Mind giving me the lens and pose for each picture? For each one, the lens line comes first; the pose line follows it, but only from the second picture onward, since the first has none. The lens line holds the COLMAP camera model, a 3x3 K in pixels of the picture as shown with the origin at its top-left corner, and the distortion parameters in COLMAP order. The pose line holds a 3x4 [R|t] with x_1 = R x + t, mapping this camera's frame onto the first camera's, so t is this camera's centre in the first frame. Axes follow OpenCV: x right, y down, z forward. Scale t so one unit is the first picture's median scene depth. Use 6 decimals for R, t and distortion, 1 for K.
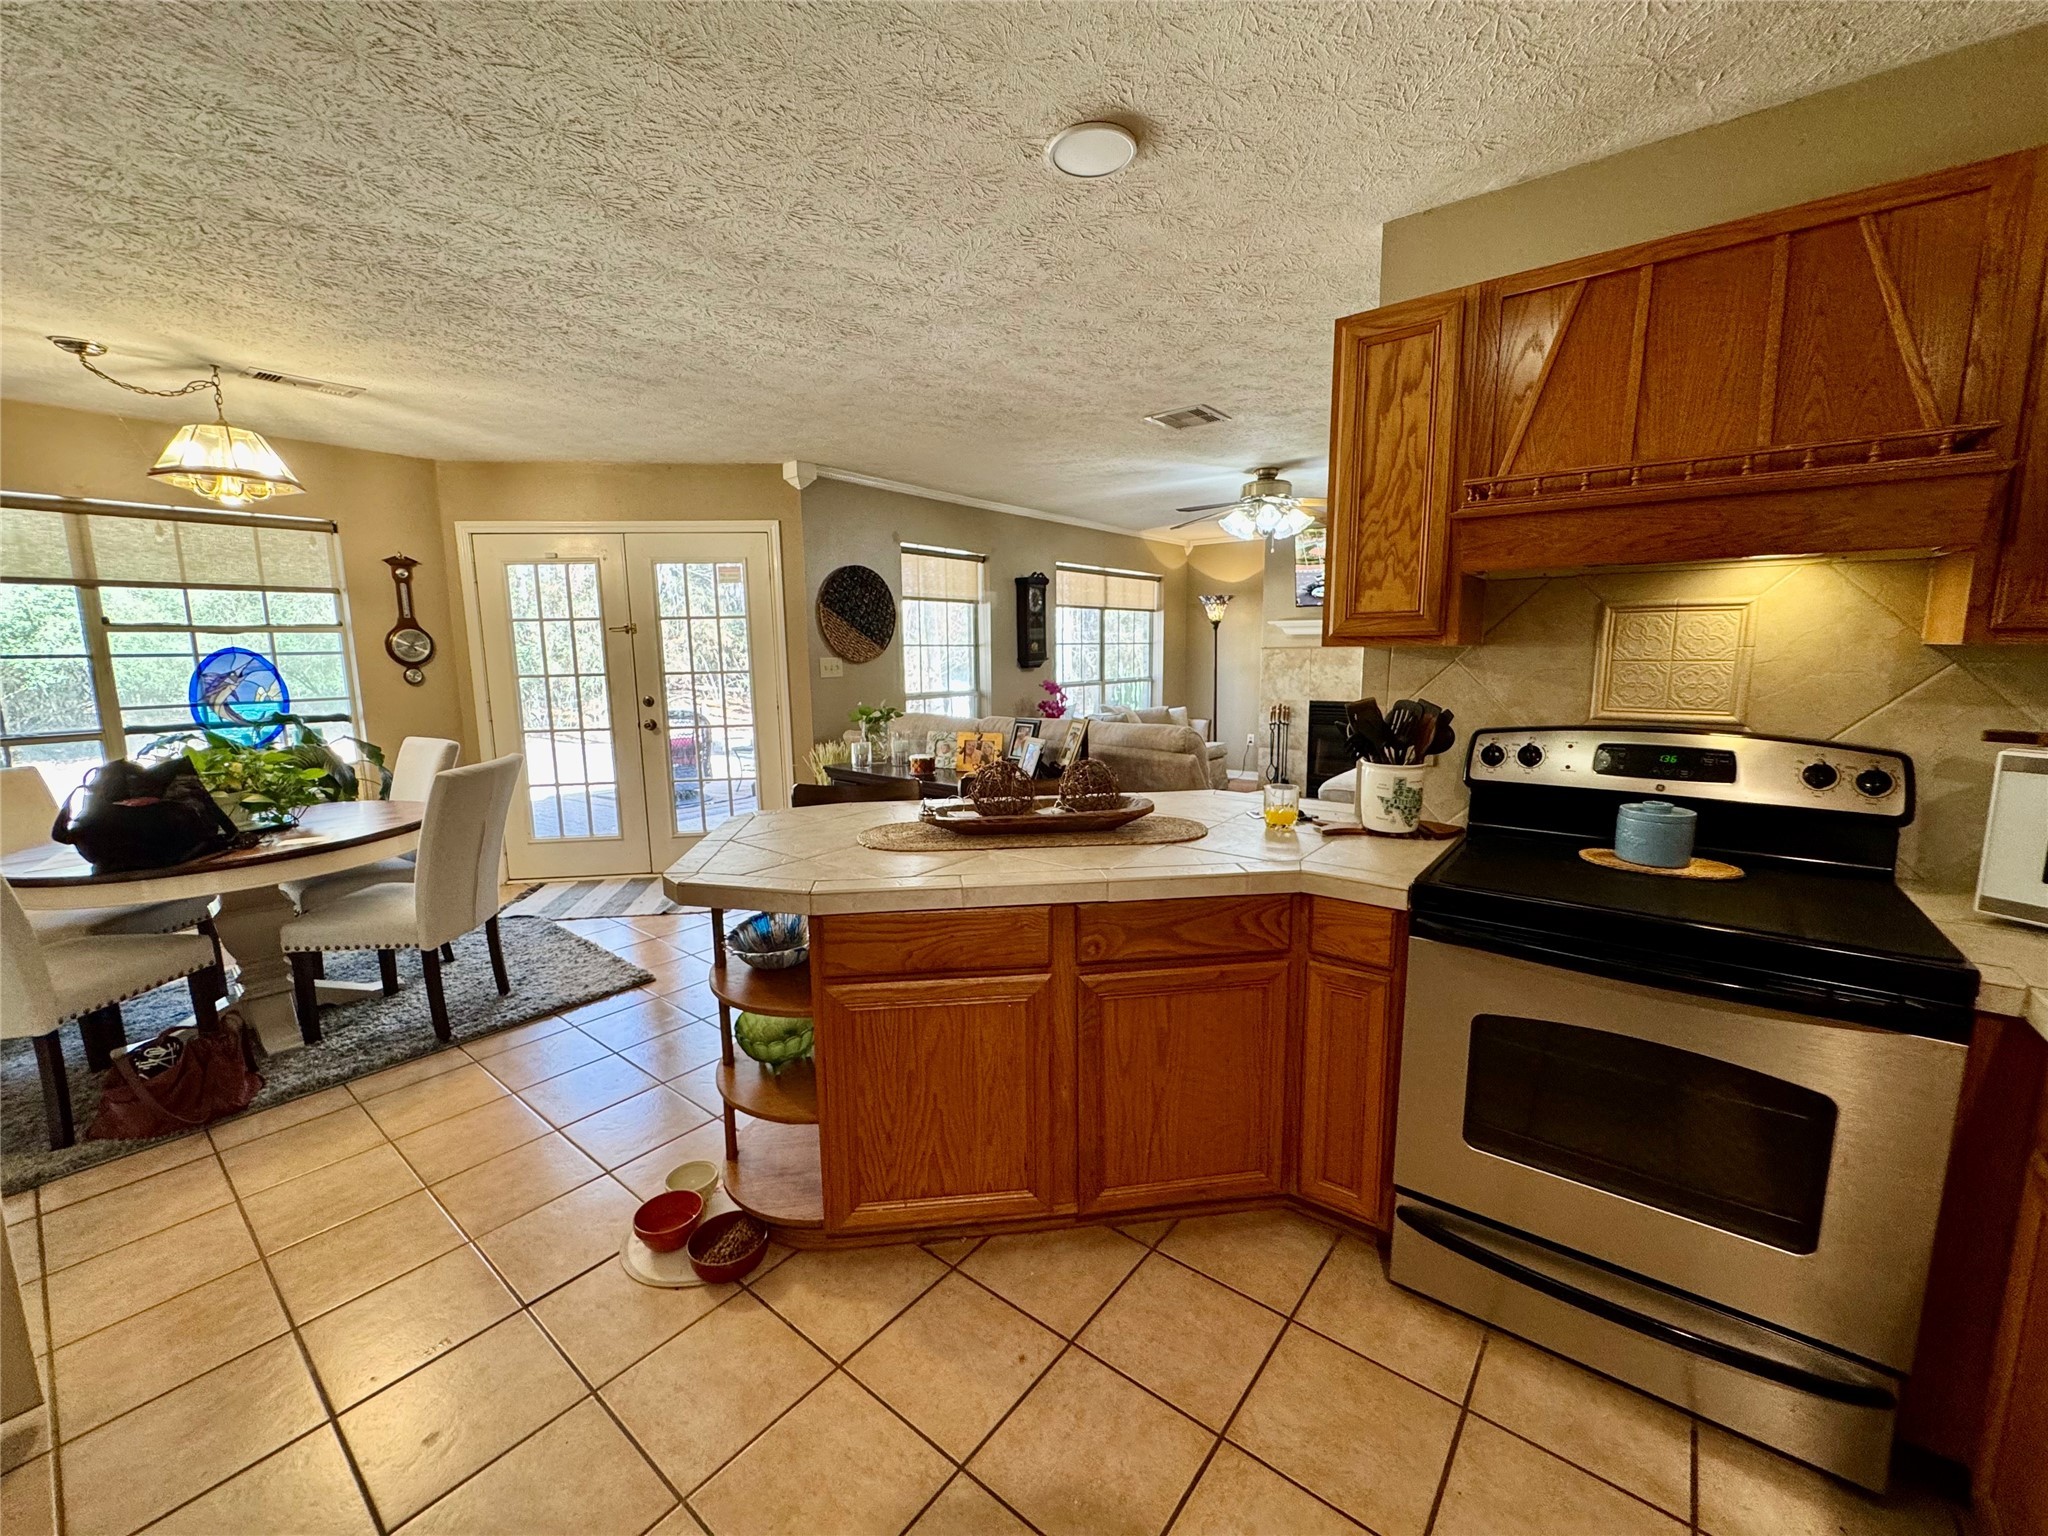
lens RADIAL K [[814.3, 0, 1026.7], [0, 814.3, 762.1], [0, 0, 1]] dist [-0.002978, 0.000510]
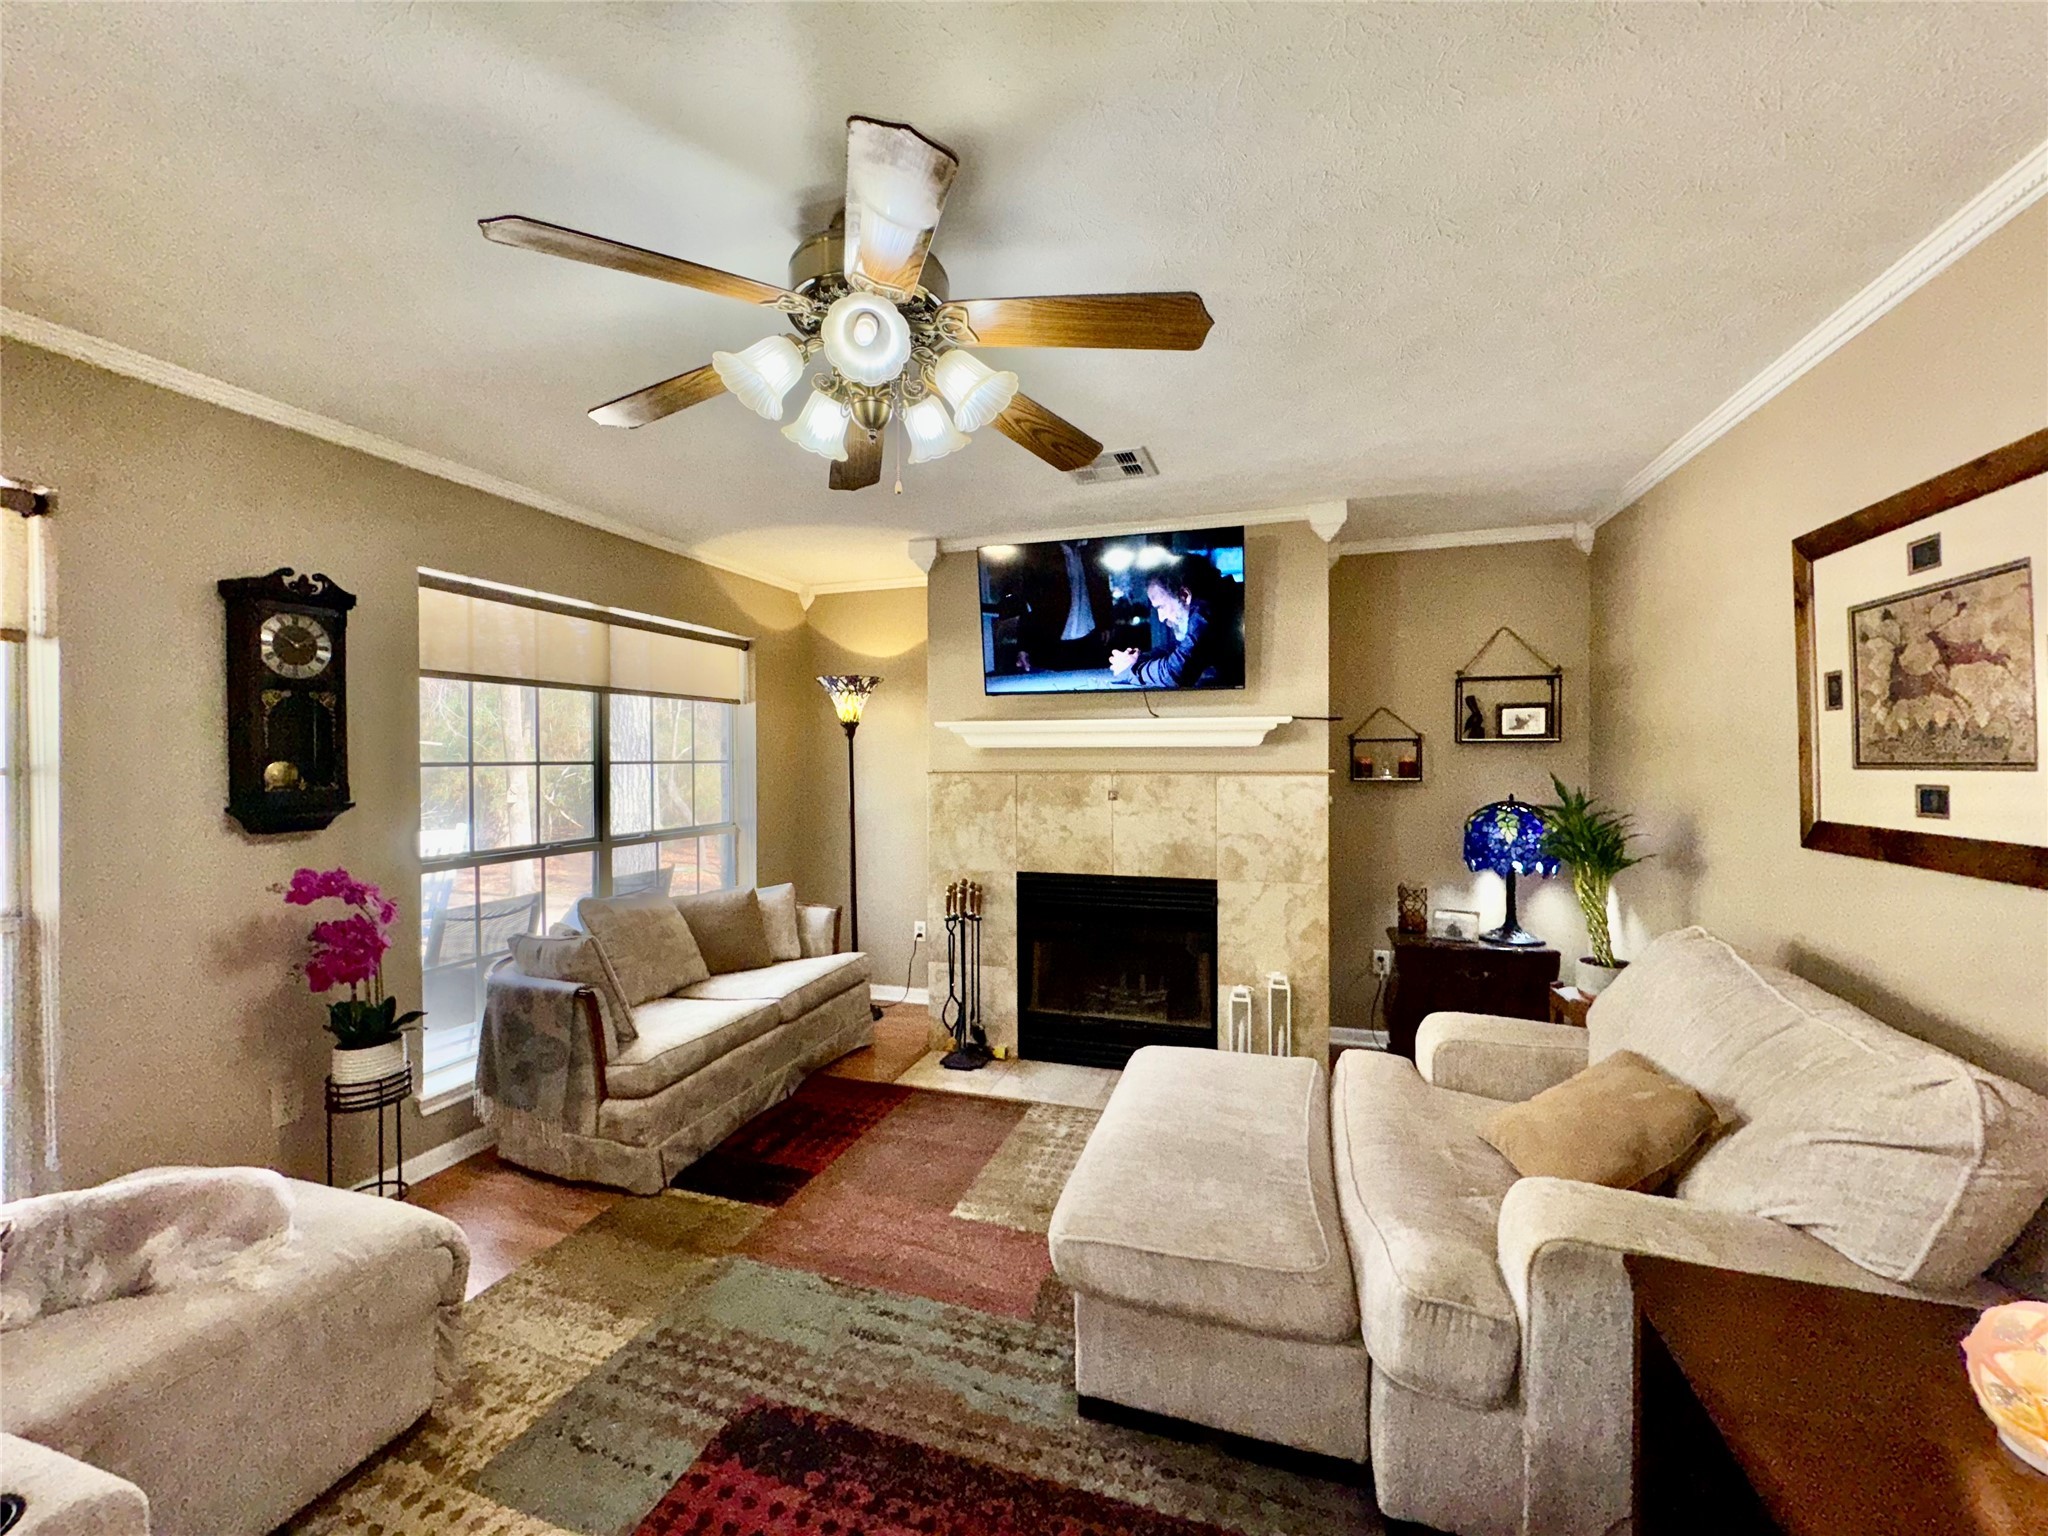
lens RADIAL K [[814.3, 0, 1031.4], [0, 814.3, 759.5], [0, 0, 1]] dist [-0.002978, 0.000510]
pose [[0.937052, 0.006780, 0.349124, 0.257029], [0.042016, 0.990359, -0.132002, -0.116678], [-0.346653, 0.138361, 0.927733, 0.743629]]
